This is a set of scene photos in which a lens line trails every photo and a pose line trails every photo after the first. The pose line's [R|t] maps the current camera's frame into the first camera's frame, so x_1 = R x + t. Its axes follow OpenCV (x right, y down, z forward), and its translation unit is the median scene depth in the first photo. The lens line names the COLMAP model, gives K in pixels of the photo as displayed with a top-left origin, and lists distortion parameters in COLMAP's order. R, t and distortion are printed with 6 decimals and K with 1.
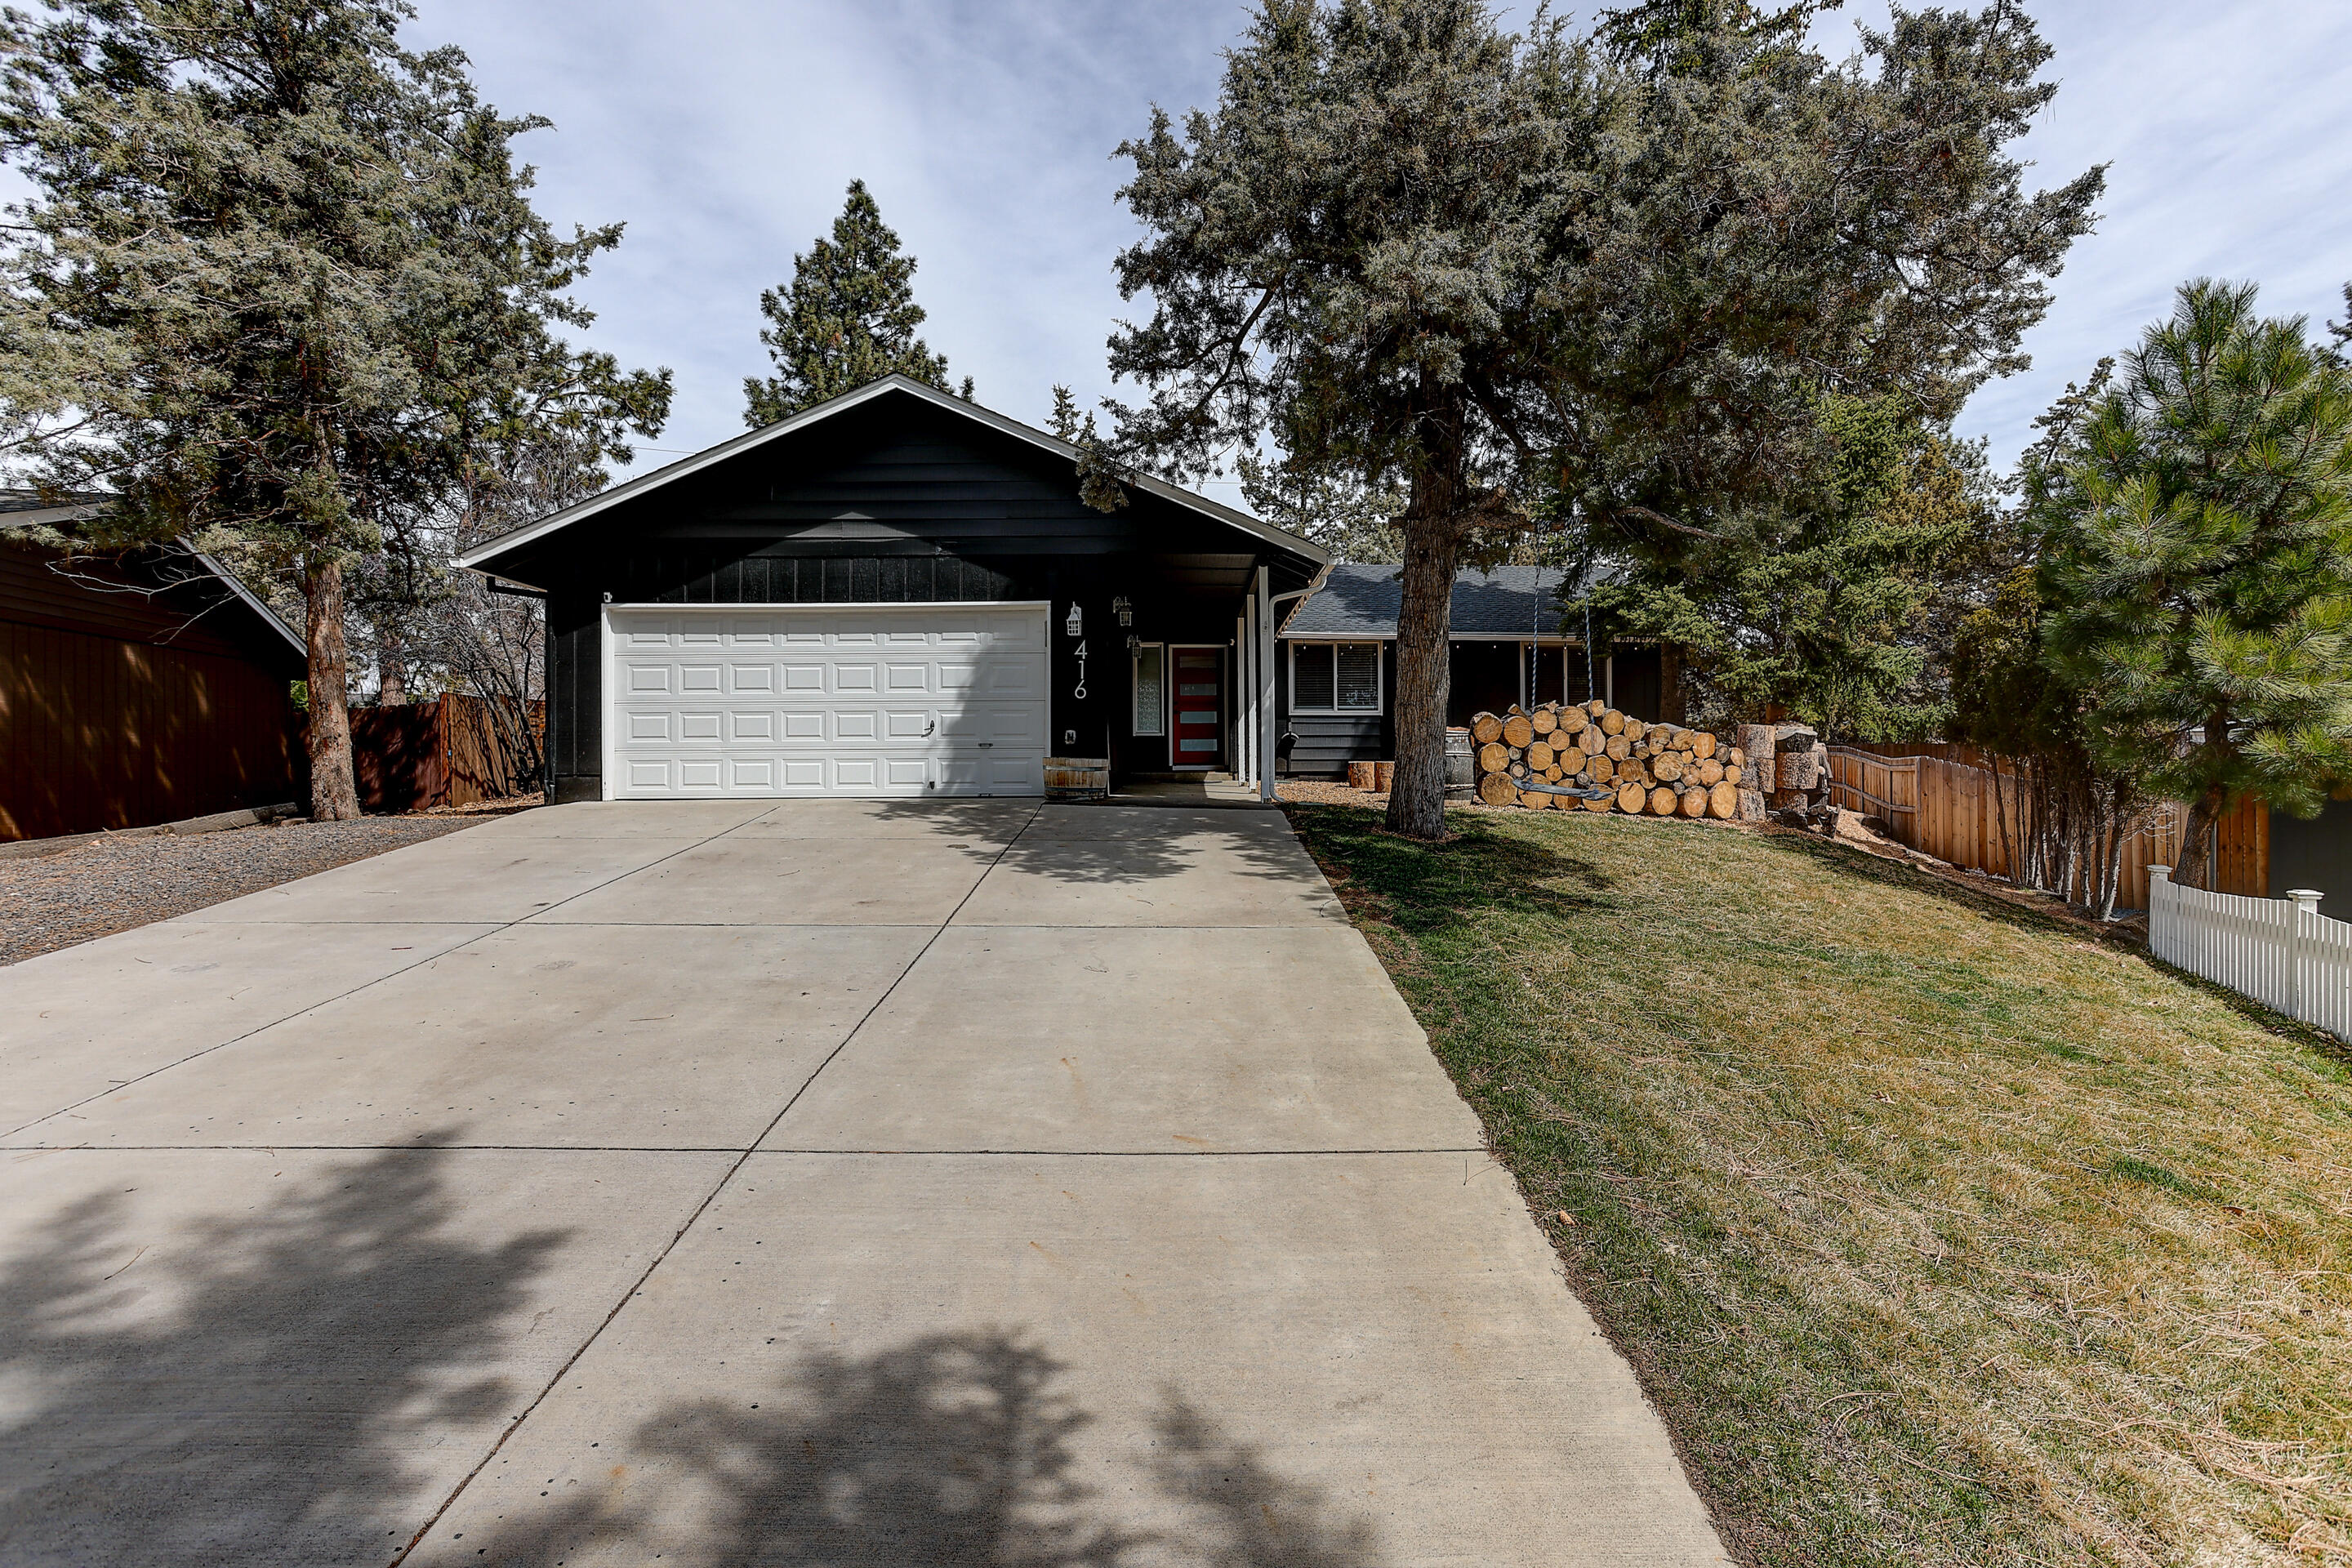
lens RADIAL K [[1070.4, 0, 1172.8], [0, 1070.4, 801.2], [0, 0, 1]] dist [-0.040049, 0.021281]
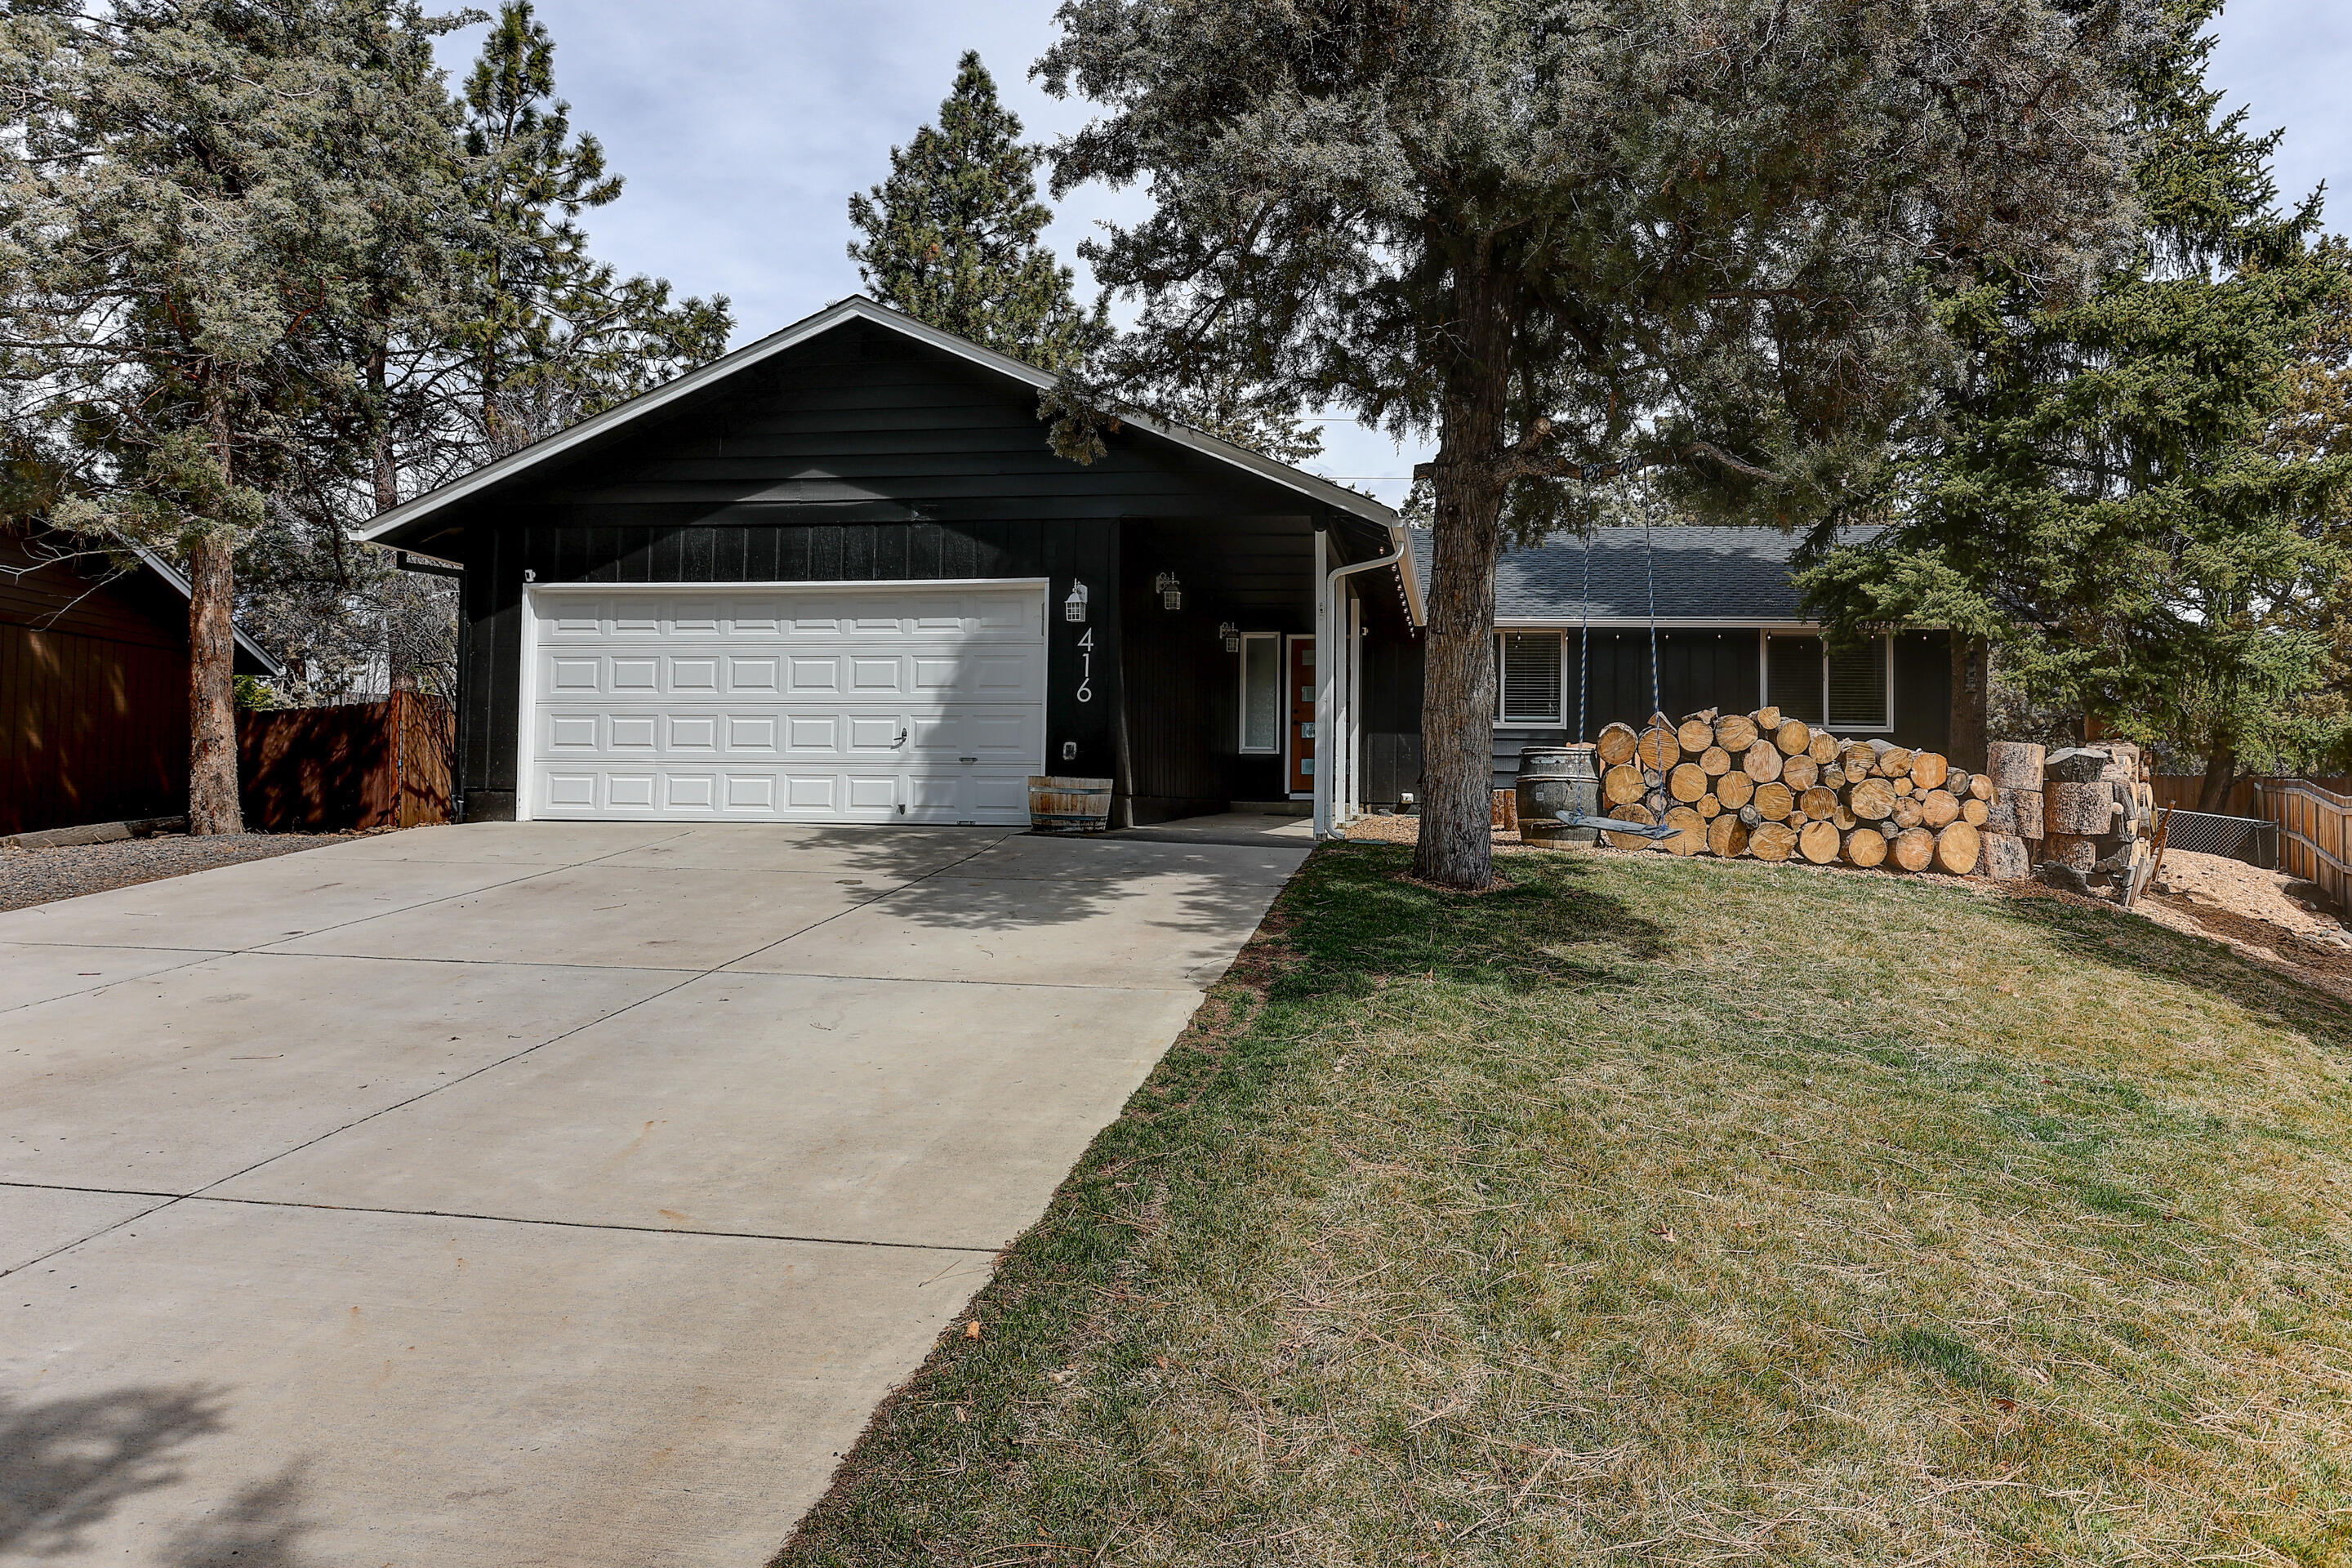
lens RADIAL K [[1433.6, 0, 1266.8], [0, 1433.6, 797.2], [0, 0, 1]] dist [-0.019770, 0.012581]
pose [[0.988846, 0.015360, -0.148145, 0.203223], [-0.020482, 0.999242, -0.033108, 0.006005], [0.147525, 0.035773, 0.988411, -0.013962]]
